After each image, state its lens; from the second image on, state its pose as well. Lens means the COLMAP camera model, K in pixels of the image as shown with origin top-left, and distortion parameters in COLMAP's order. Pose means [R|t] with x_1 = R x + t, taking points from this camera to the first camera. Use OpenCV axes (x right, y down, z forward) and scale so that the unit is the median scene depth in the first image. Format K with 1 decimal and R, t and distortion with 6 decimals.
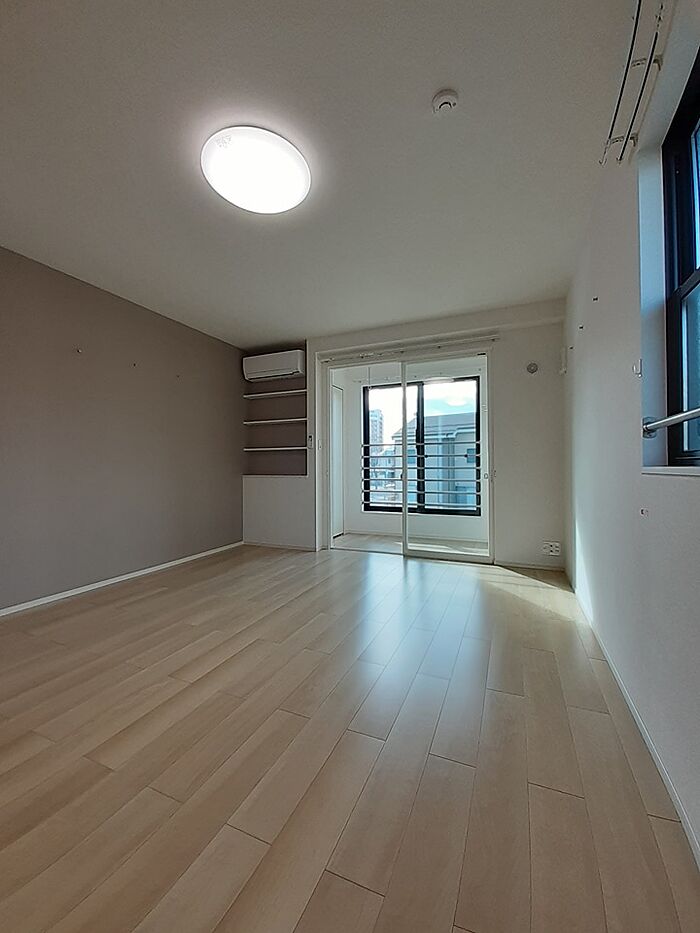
lens RADIAL K [[364.6, 0, 361.0], [0, 364.6, 463.6], [0, 0, 1]] dist [0.001379, 0.000077]
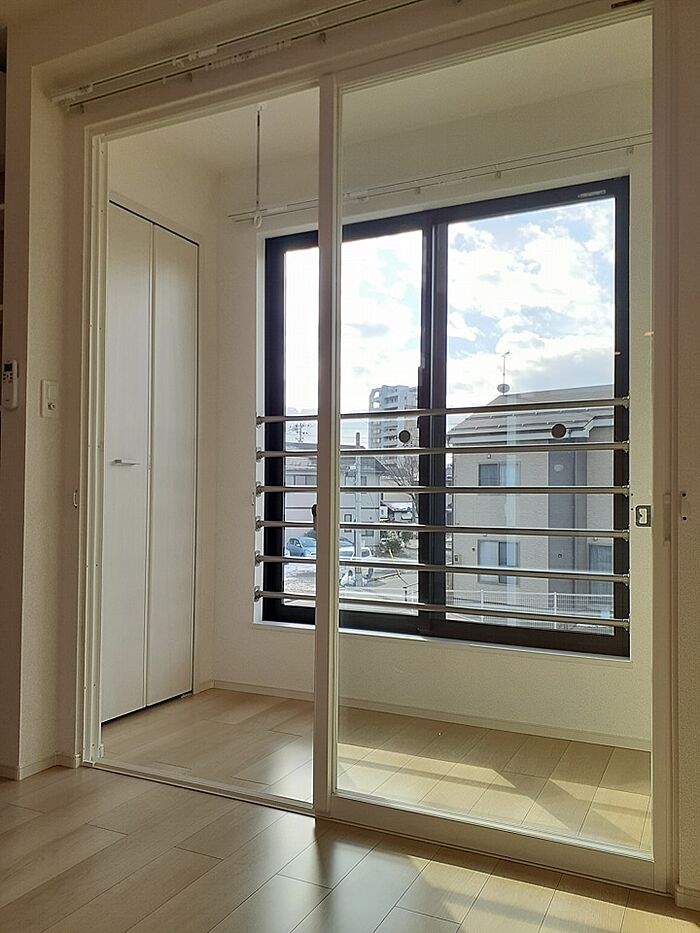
lens RADIAL K [[740.7, 0, 353.5], [0, 740.7, 482.8], [0, 0, 1]] dist [-0.004656, -0.001814]
pose [[0.998041, 0.015570, -0.060594, 0.149088], [-0.016464, 0.999762, -0.014290, 0.018434], [0.060358, 0.015260, 0.998060, 0.411434]]
